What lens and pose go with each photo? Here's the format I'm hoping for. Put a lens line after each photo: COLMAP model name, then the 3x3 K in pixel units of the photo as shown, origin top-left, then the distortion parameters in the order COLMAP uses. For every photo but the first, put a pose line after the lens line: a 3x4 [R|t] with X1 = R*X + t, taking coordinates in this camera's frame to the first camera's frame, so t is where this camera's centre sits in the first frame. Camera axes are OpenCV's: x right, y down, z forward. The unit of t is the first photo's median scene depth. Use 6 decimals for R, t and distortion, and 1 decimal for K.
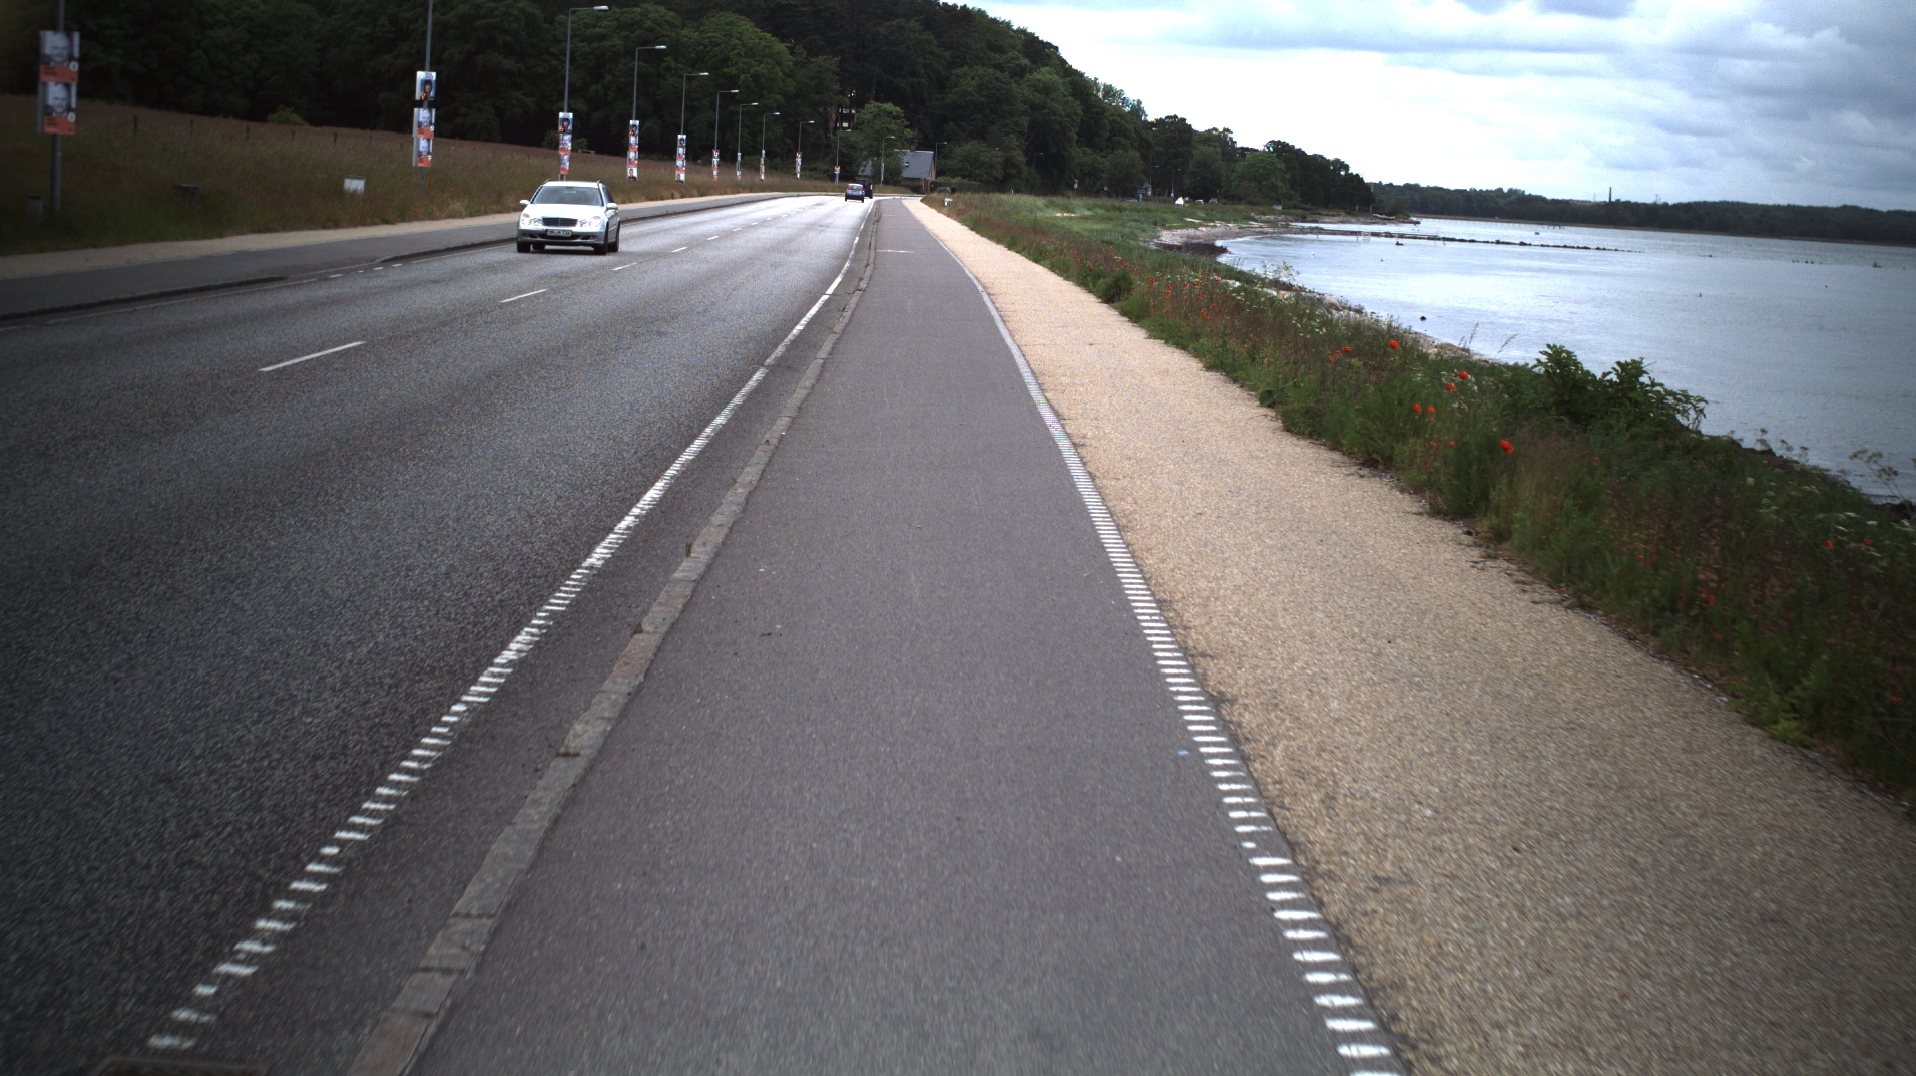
lens RADIAL K [[3424.7, 0, 952.7], [0, 3424.7, 539.6], [0, 0, 1]] dist [-0.260537, 0.000000]
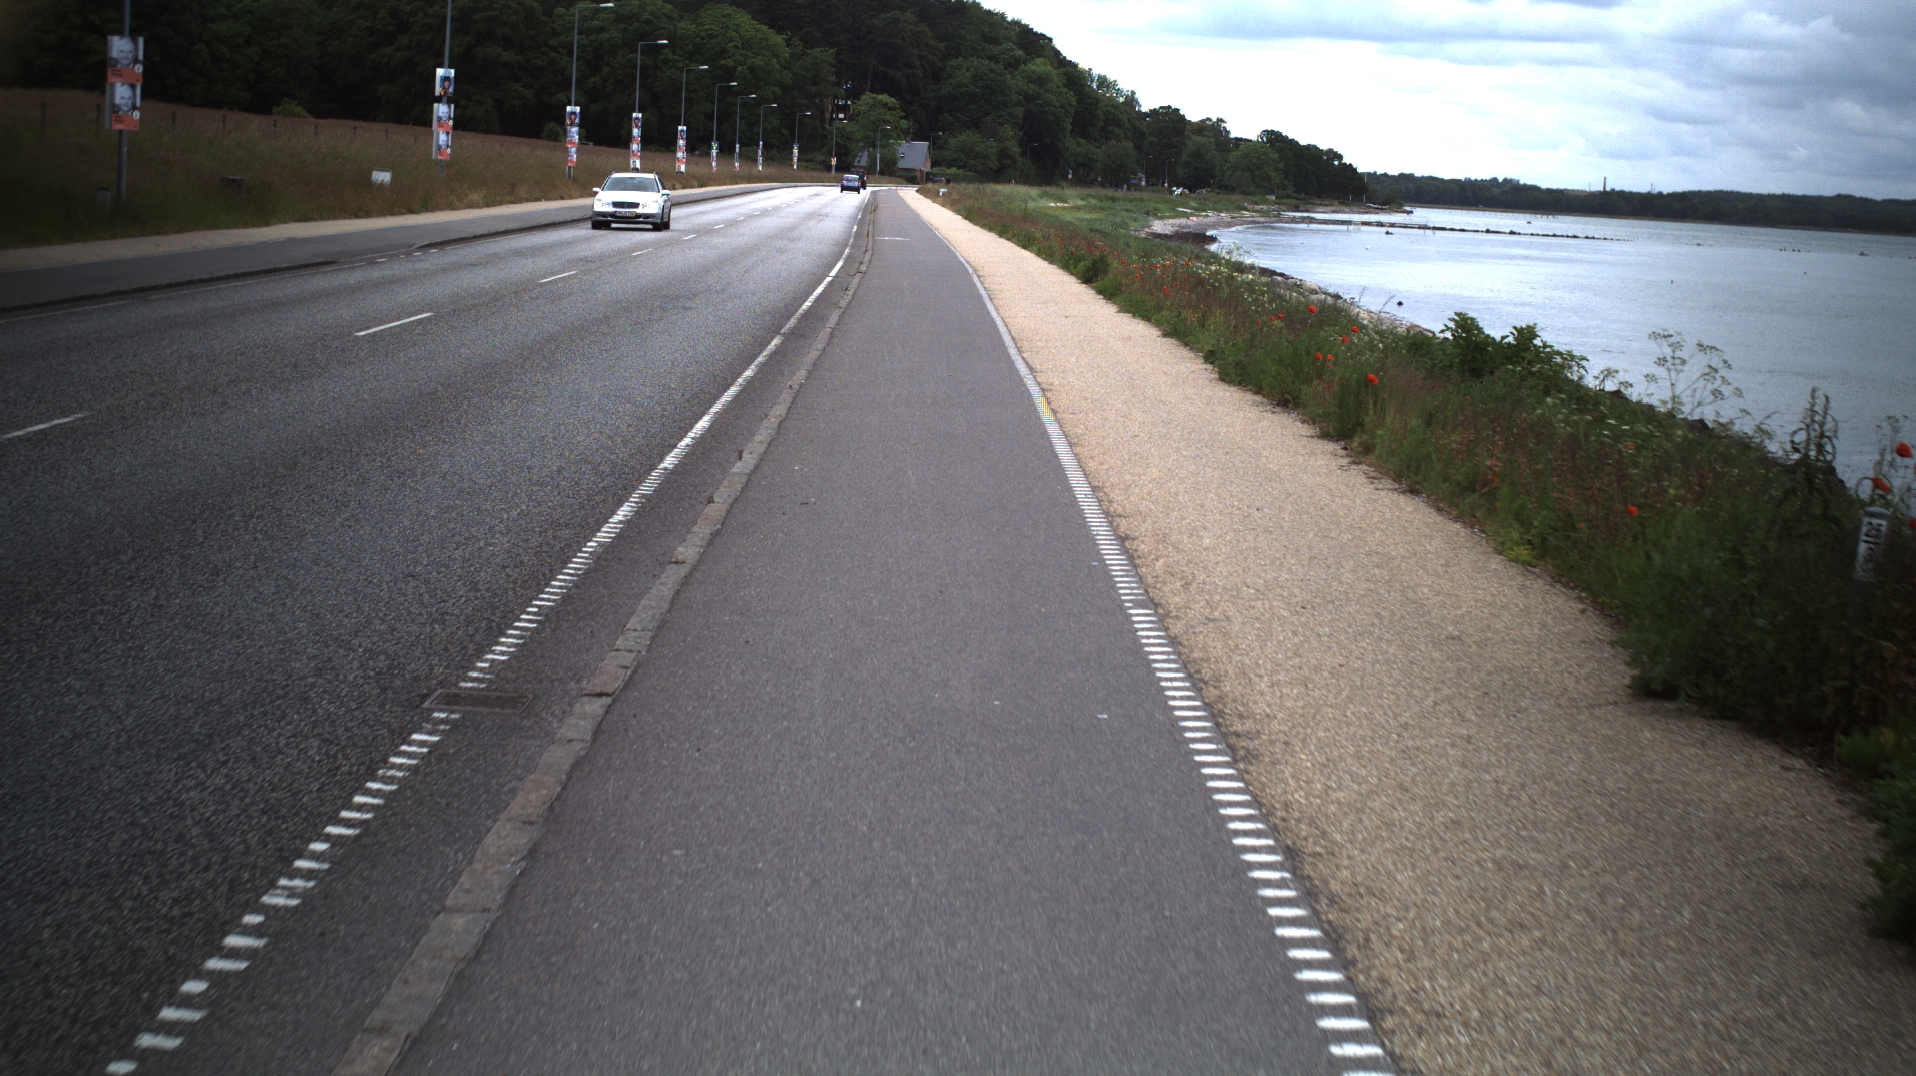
lens RADIAL K [[3424.7, 0, 941.6], [0, 3424.7, 537.2], [0, 0, 1]] dist [-0.260537, 0.000000]
pose [[0.999996, -0.001699, -0.002064, 0.000227], [0.001703, 0.999996, 0.002086, 0.002305], [0.002061, -0.002089, 0.999996, -0.022752]]
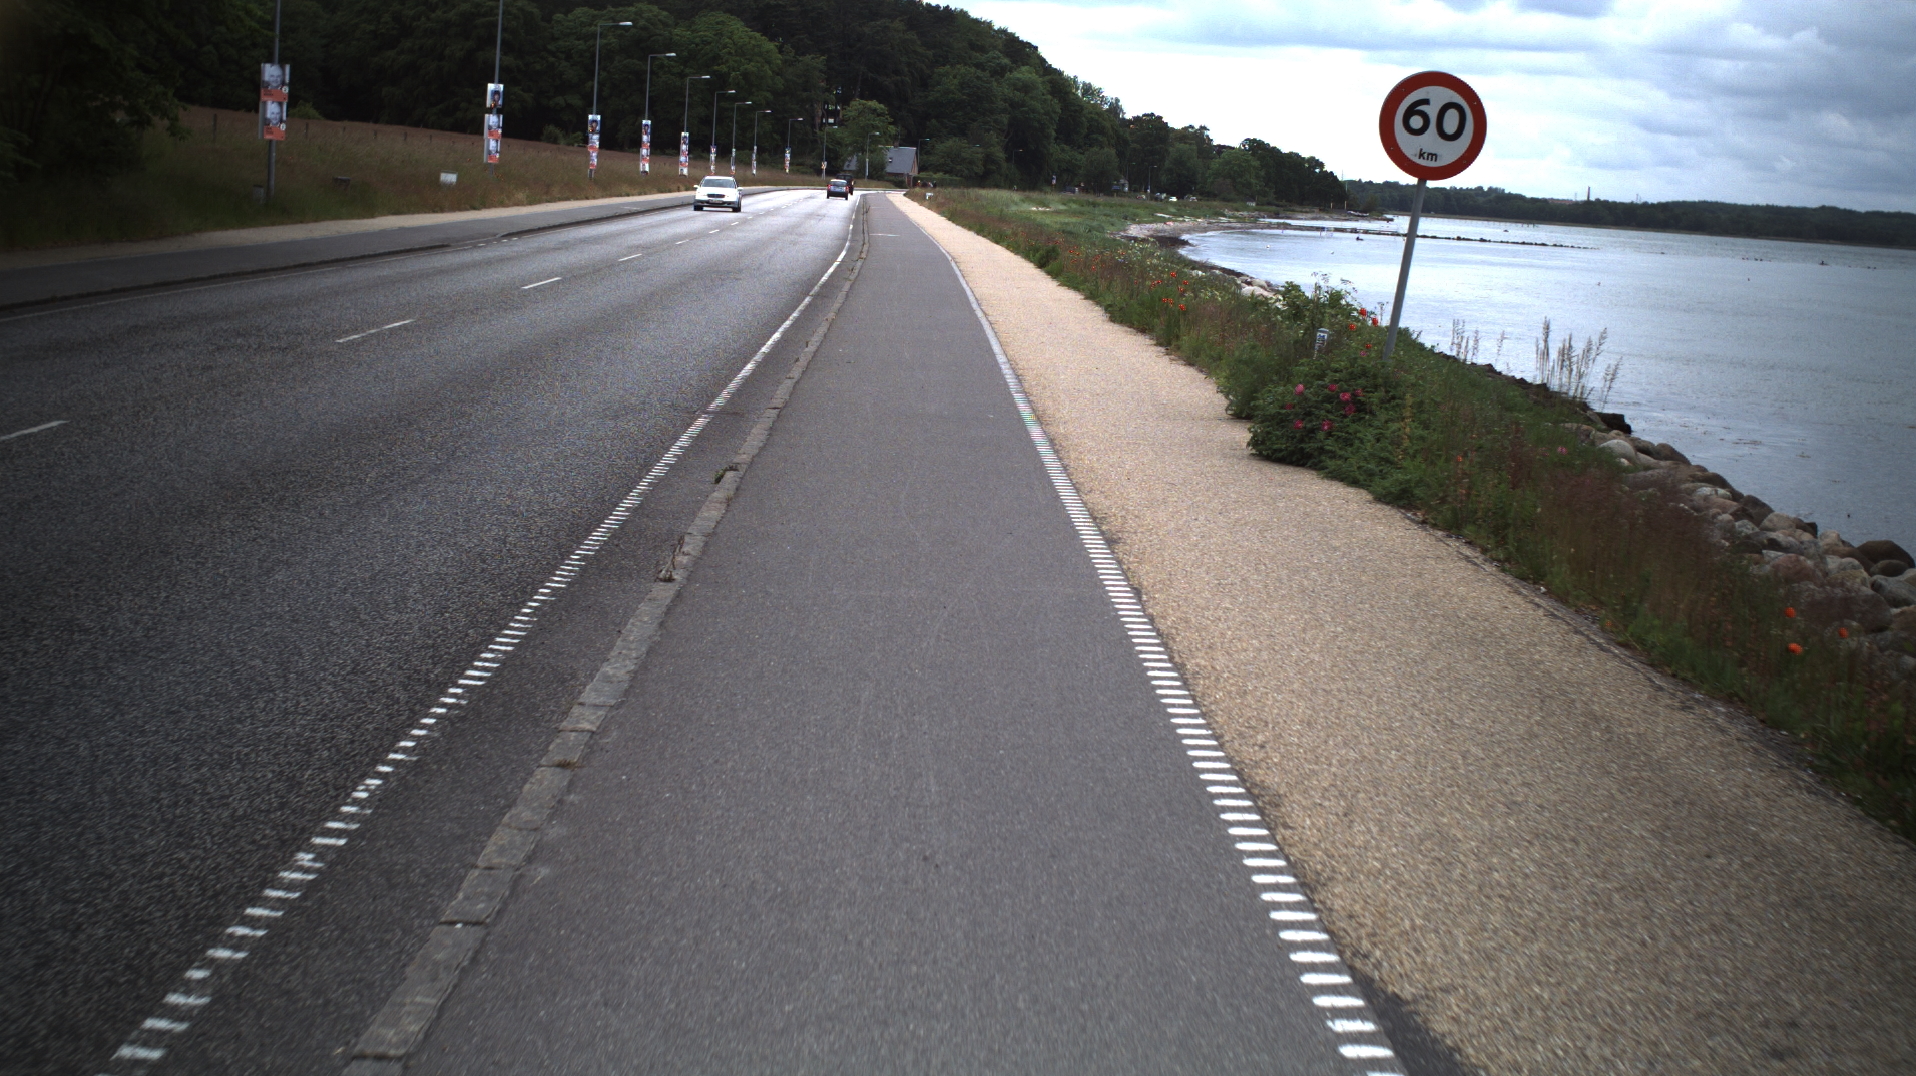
lens RADIAL K [[3424.7, 0, 959.7], [0, 3424.7, 533.8], [0, 0, 1]] dist [-0.260537, 0.000000]
pose [[0.999952, 0.006017, 0.007795, 0.000522], [-0.006016, 0.999982, -0.000174, 0.009223], [-0.007795, 0.000127, 0.999970, -0.091272]]
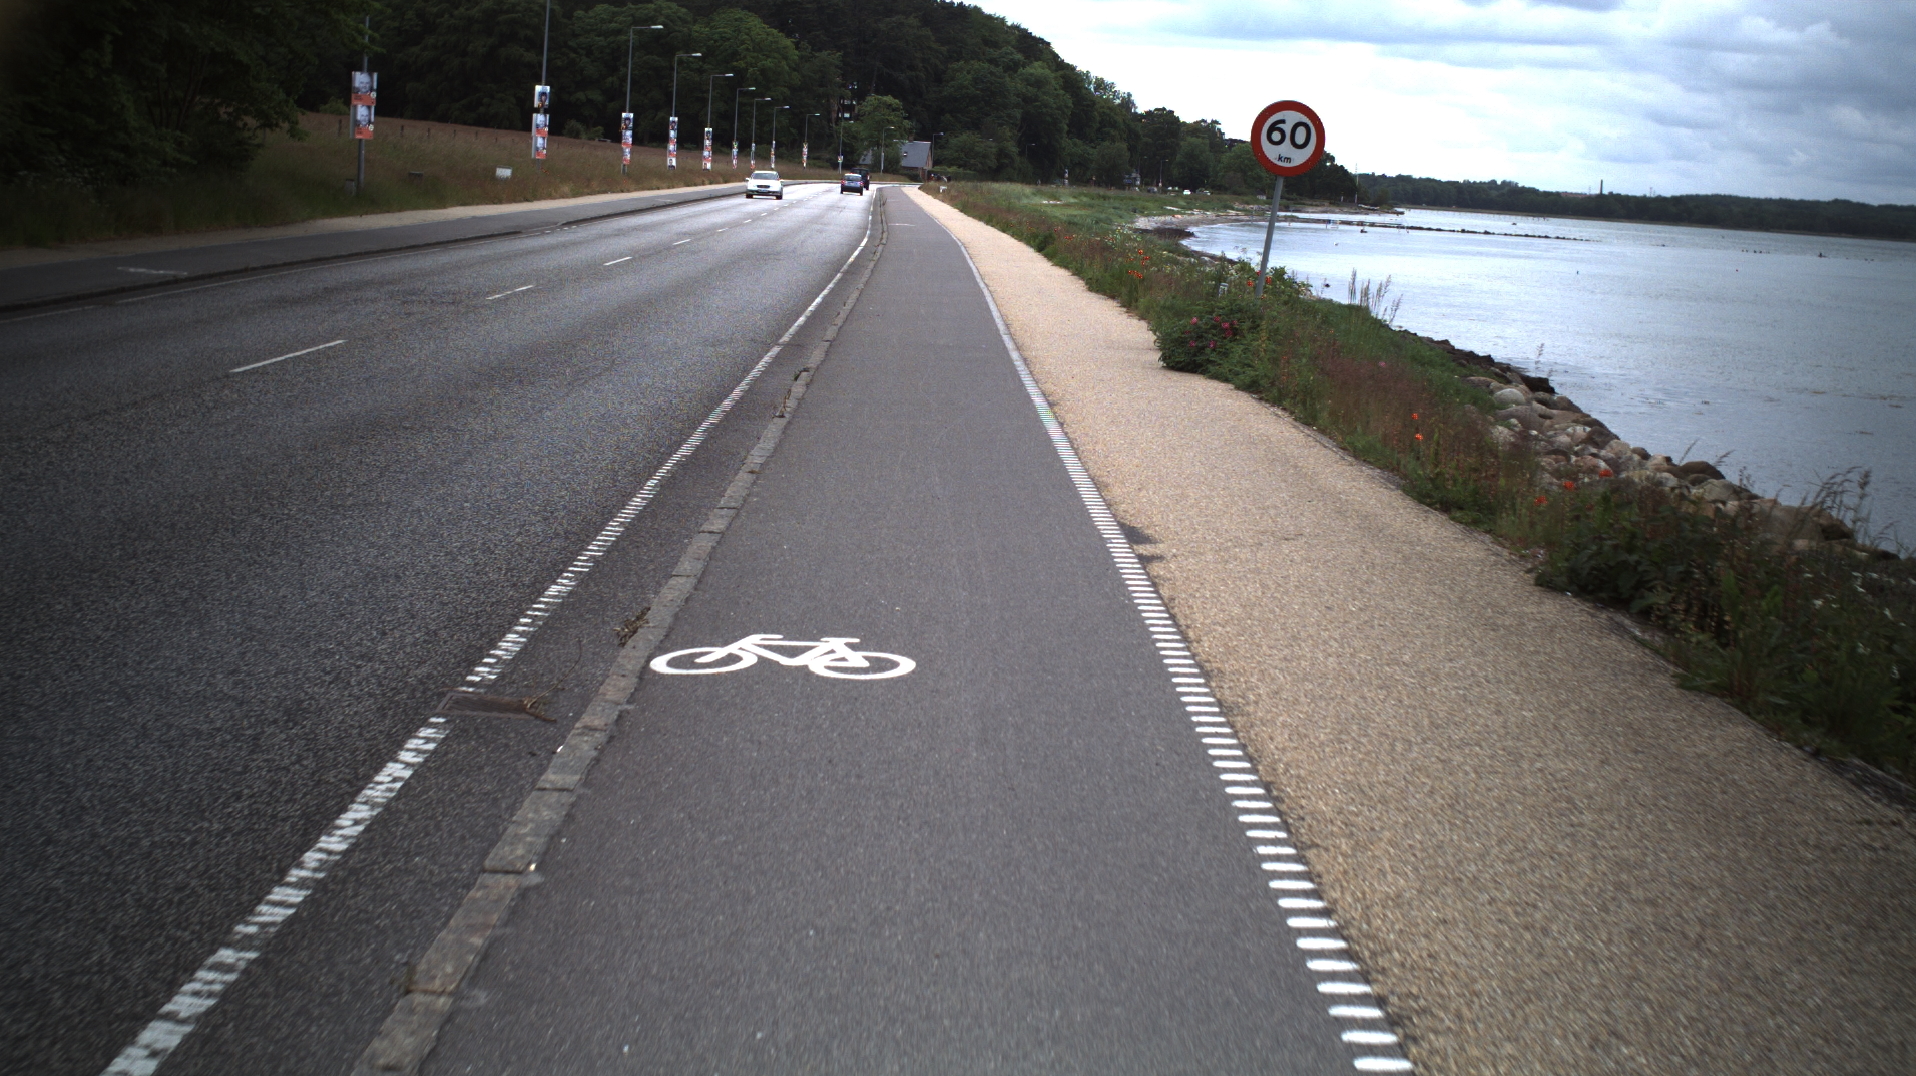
lens RADIAL K [[3424.7, 0, 960.5], [0, 3424.7, 536.5], [0, 0, 1]] dist [-0.260537, 0.000000]
pose [[0.999976, 0.005834, 0.003806, 0.000822], [-0.005843, 0.999980, 0.002520, 0.013838], [-0.003791, -0.002542, 0.999990, -0.136954]]
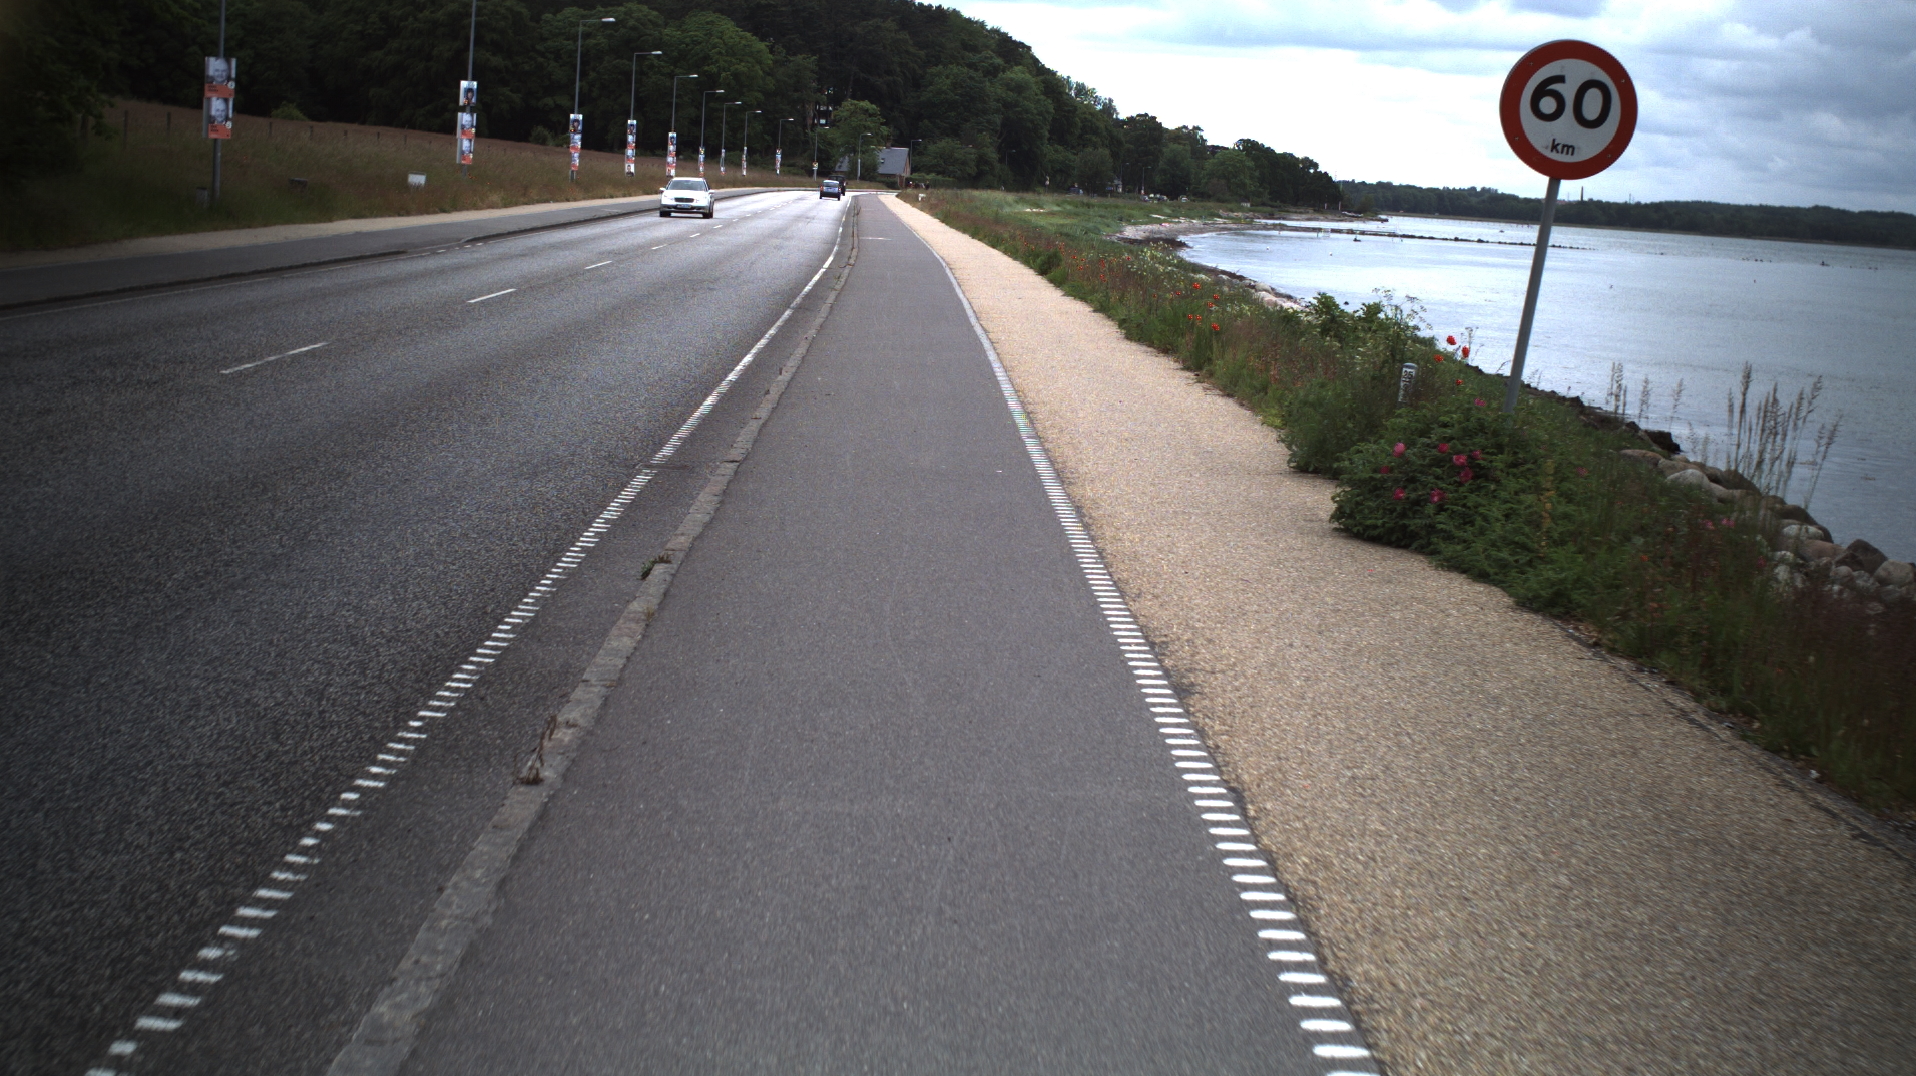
lens RADIAL K [[3424.7, 0, 970.8], [0, 3424.7, 539.4], [0, 0, 1]] dist [-0.260537, 0.000000]
pose [[0.999904, 0.004390, 0.013124, 0.000450], [-0.004405, 0.999990, 0.001142, 0.006897], [-0.013119, -0.001199, 0.999913, -0.068481]]
